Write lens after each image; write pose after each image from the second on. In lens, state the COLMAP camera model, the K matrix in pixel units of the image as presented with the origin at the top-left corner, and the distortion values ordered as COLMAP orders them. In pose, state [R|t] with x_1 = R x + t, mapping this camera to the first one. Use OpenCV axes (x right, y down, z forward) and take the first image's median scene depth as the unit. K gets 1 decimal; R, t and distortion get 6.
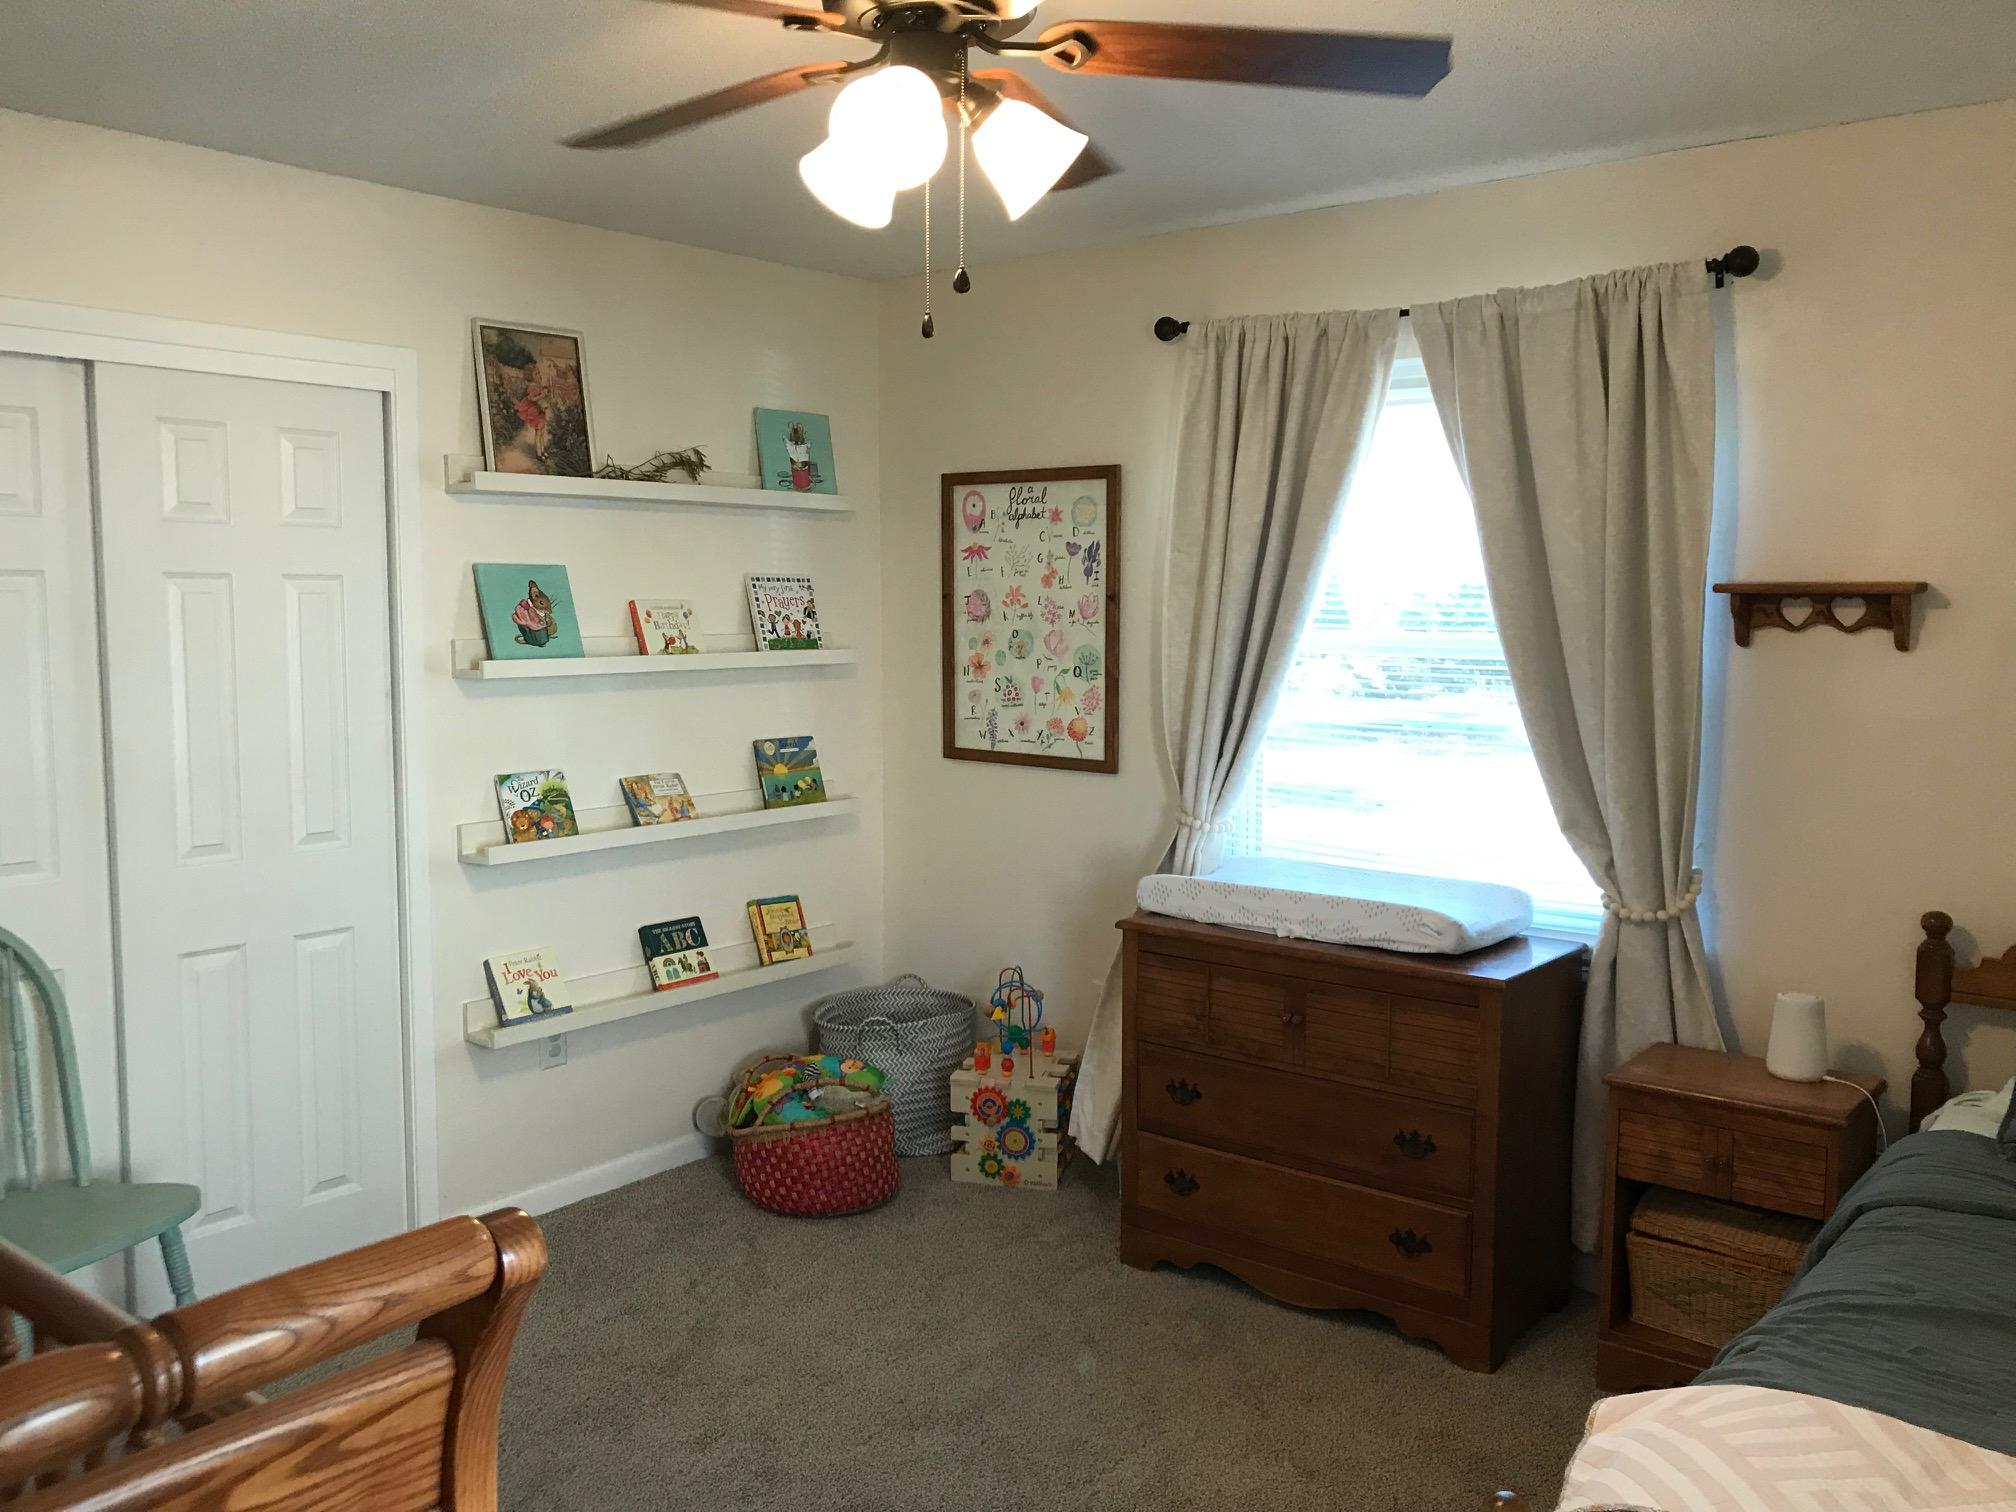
lens RADIAL K [[1683.5, 0, 1027.2], [0, 1683.5, 749.2], [0, 0, 1]] dist [0.060590, -0.056339]
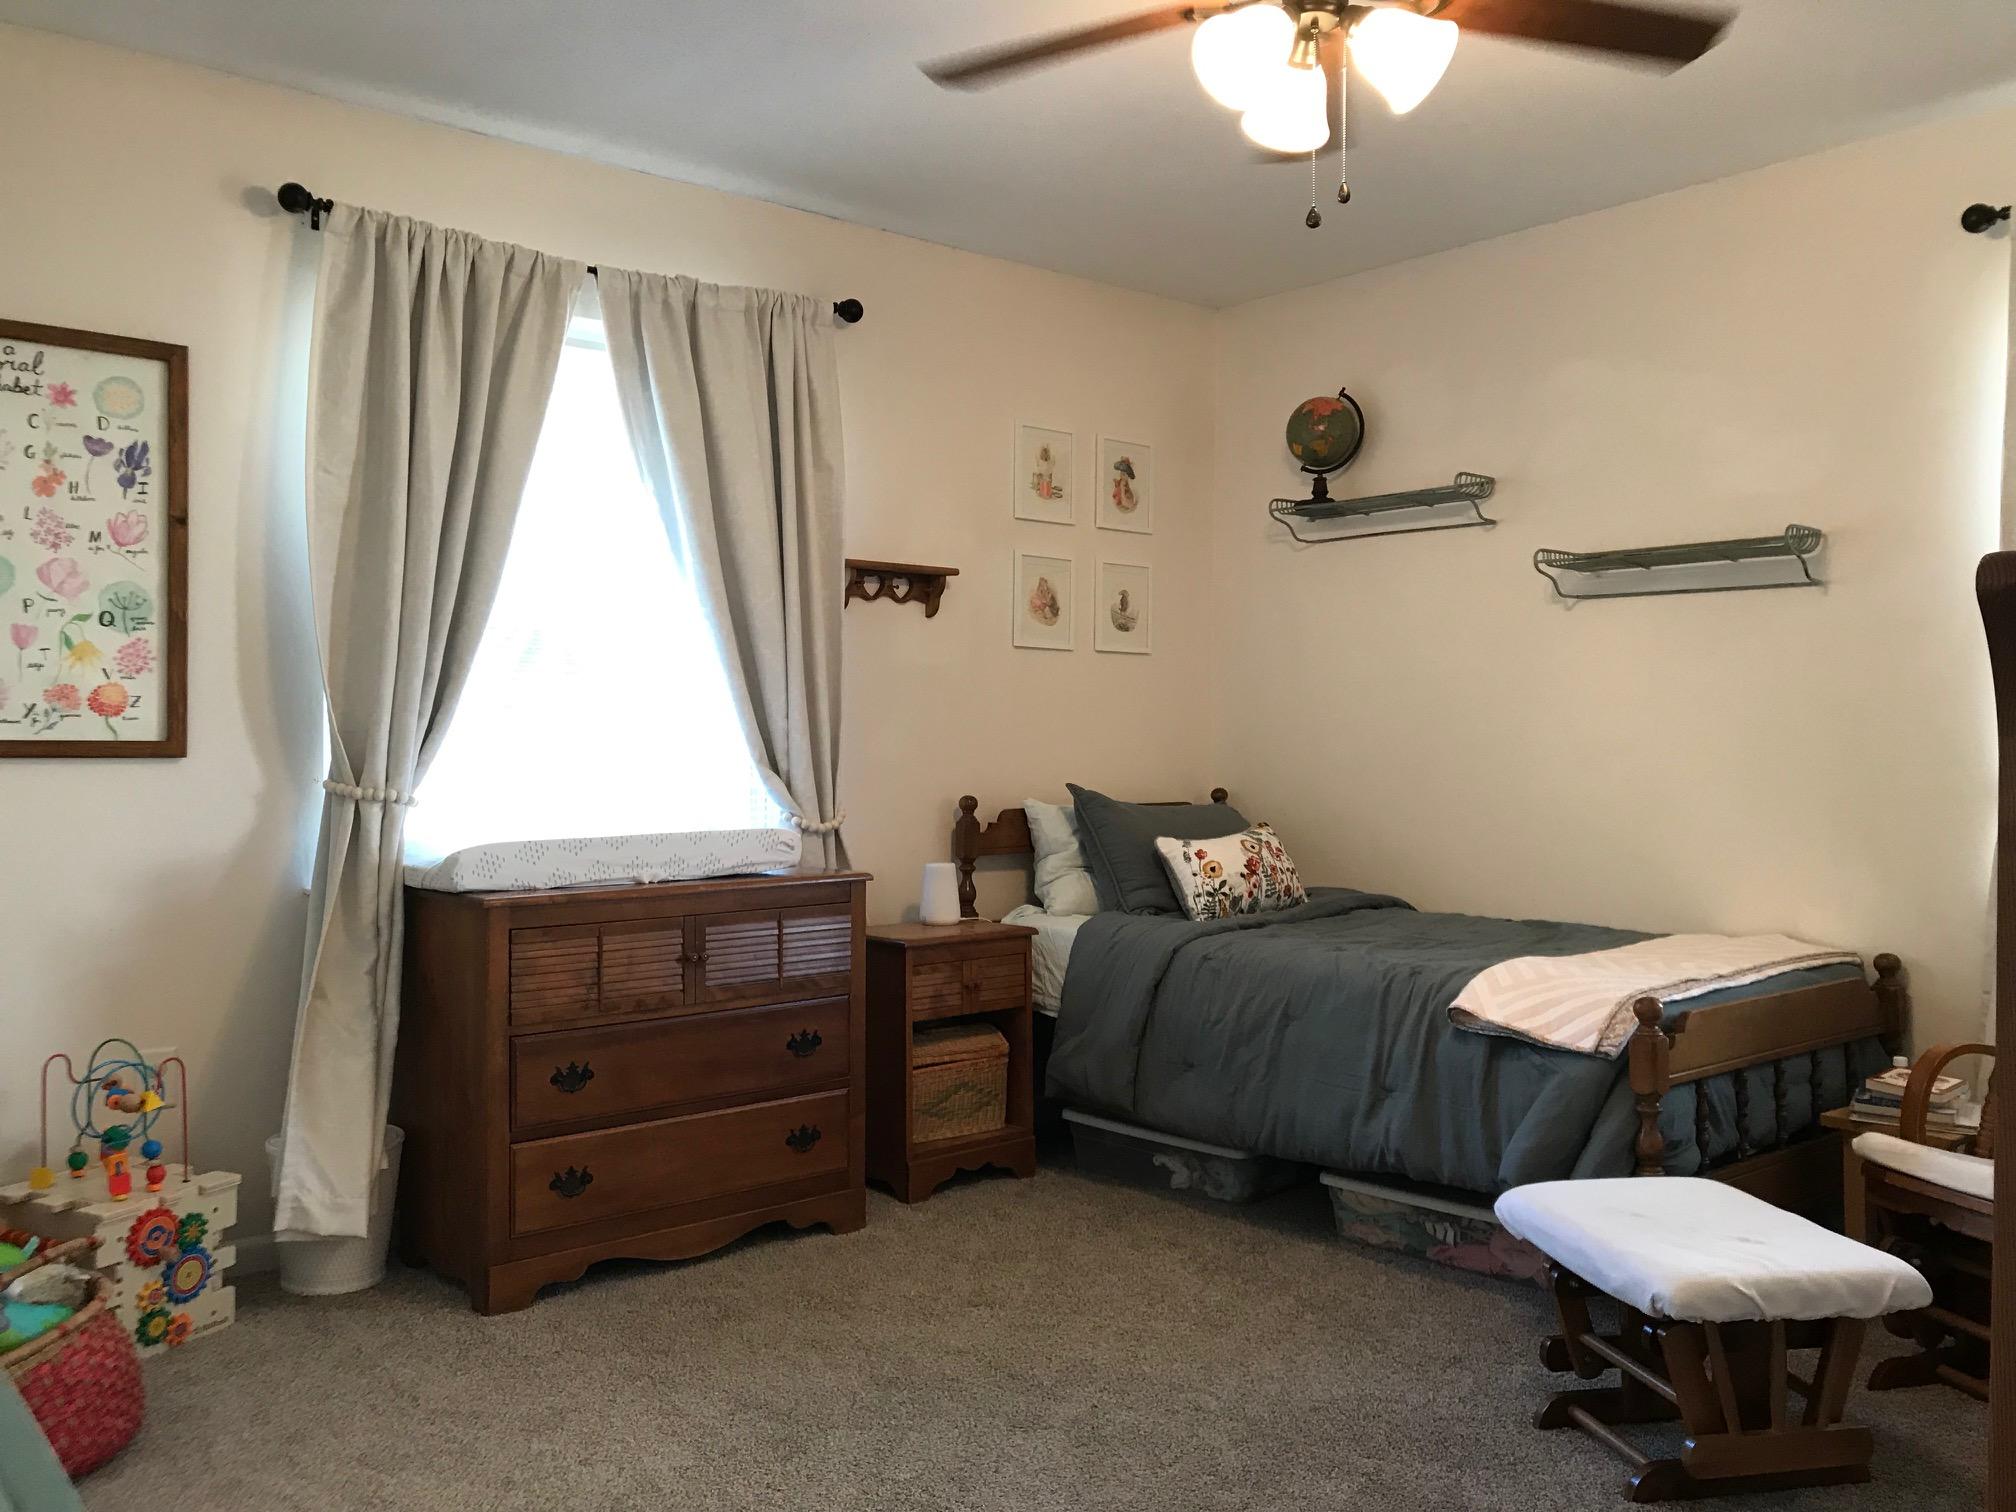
lens RADIAL K [[1683.5, 0, 1027.2], [0, 1683.5, 749.2], [0, 0, 1]] dist [0.060590, -0.056339]
pose [[0.176157, -0.008979, 0.984321, -0.620595], [0.091956, 0.995736, -0.007374, 0.050897], [-0.980058, 0.091813, 0.176232, 0.500500]]
